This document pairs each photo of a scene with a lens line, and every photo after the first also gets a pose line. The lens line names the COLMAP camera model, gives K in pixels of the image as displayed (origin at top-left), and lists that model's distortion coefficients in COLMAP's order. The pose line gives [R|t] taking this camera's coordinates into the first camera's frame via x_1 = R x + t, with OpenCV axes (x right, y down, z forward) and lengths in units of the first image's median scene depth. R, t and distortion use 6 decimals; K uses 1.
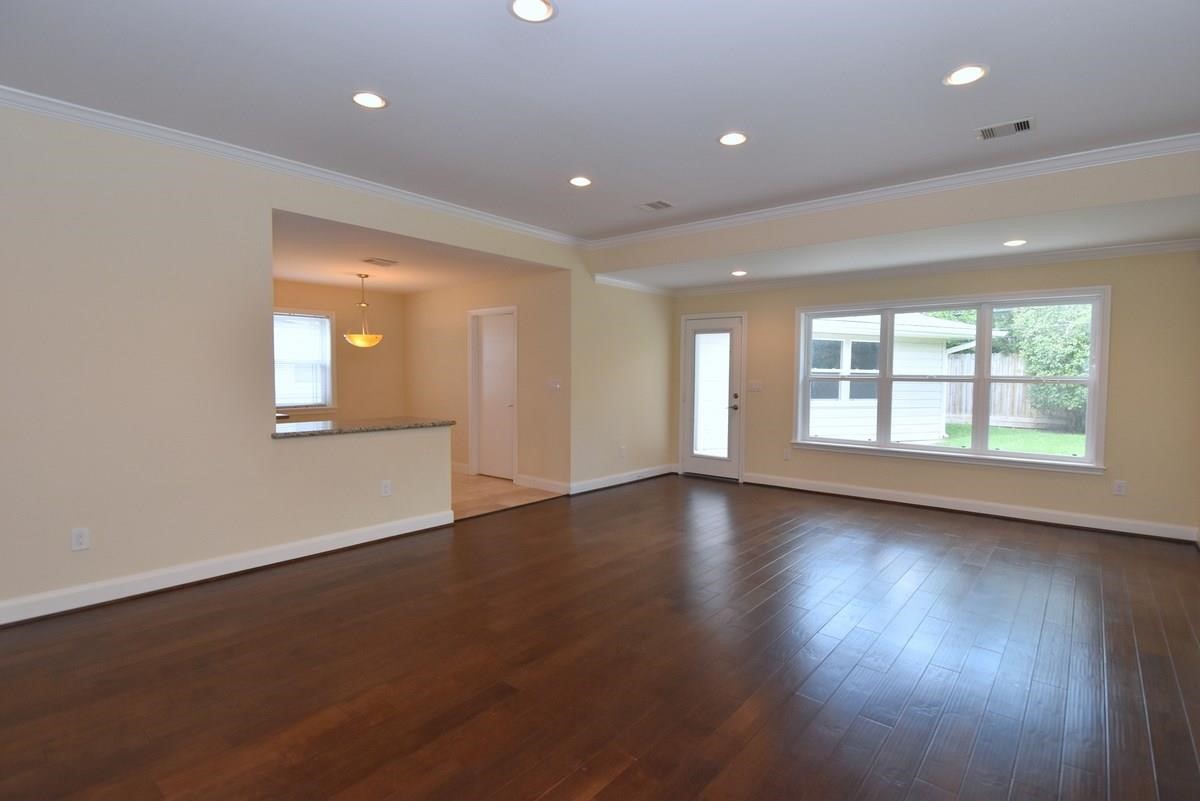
lens RADIAL K [[574.7, 0, 619.1], [0, 574.7, 394.3], [0, 0, 1]] dist [0.001900, -0.005817]
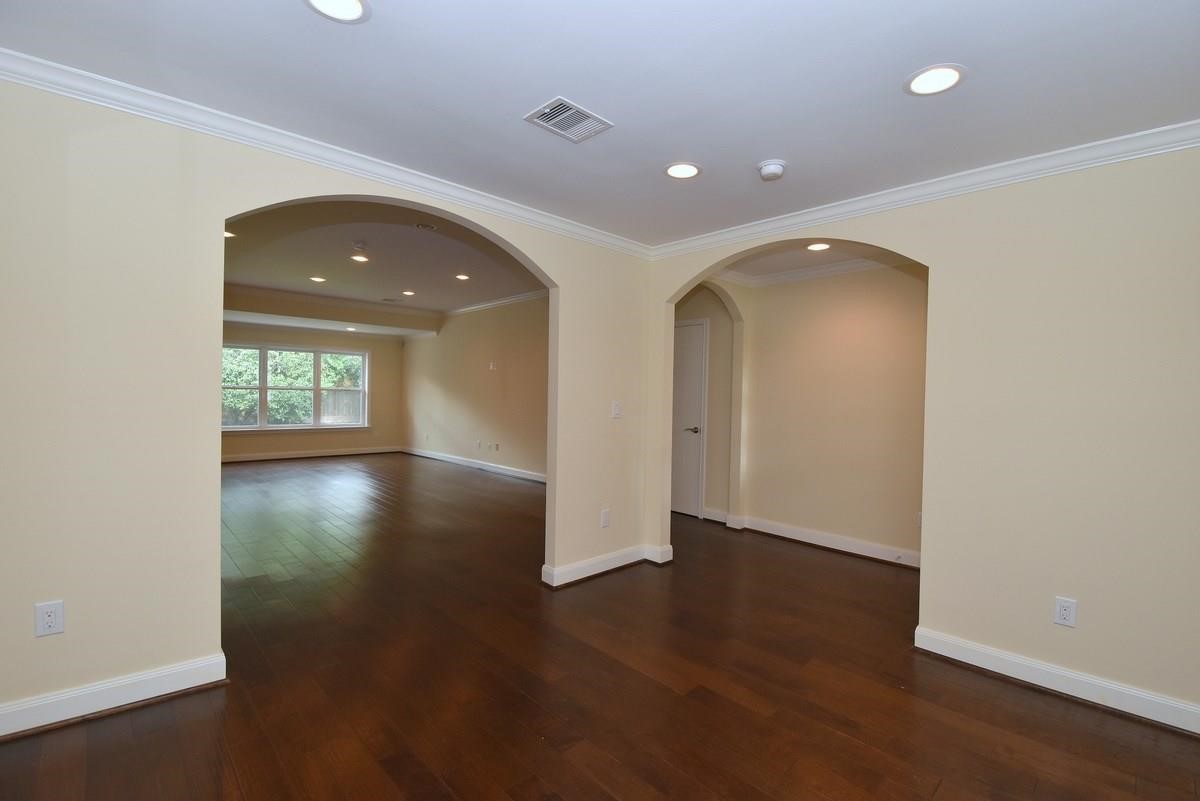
lens RADIAL K [[564.4, 0, 605.1], [0, 564.4, 404.1], [0, 0, 1]] dist [0.002942, -0.006368]
pose [[0.134295, -0.017159, 0.990793, -0.914035], [0.017272, 0.999739, 0.014973, 0.011765], [-0.990791, 0.015103, 0.134556, -0.195216]]
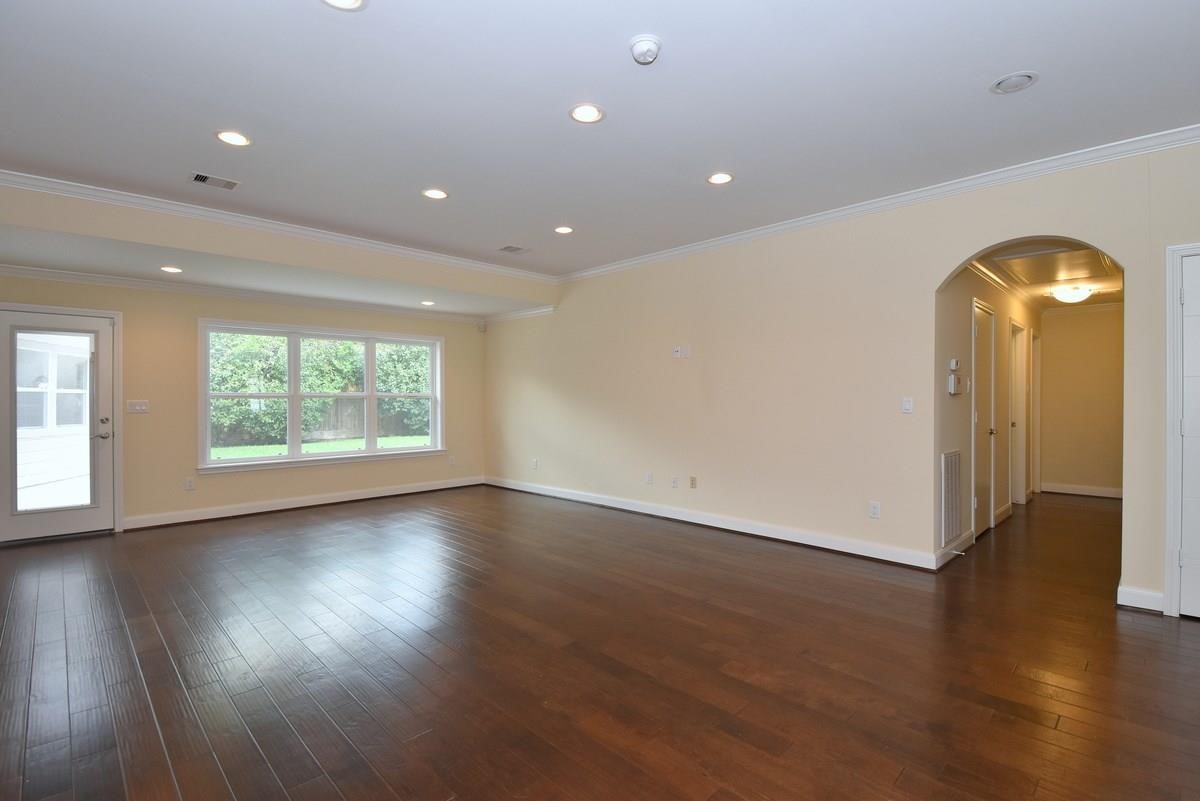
lens RADIAL K [[564.4, 0, 591.5], [0, 564.4, 398.3], [0, 0, 1]] dist [0.002942, -0.006368]
pose [[0.097262, -0.006296, 0.995239, -0.476764], [0.040682, 0.999169, 0.002345, -0.001933], [-0.994427, 0.040261, 0.097438, 0.287494]]
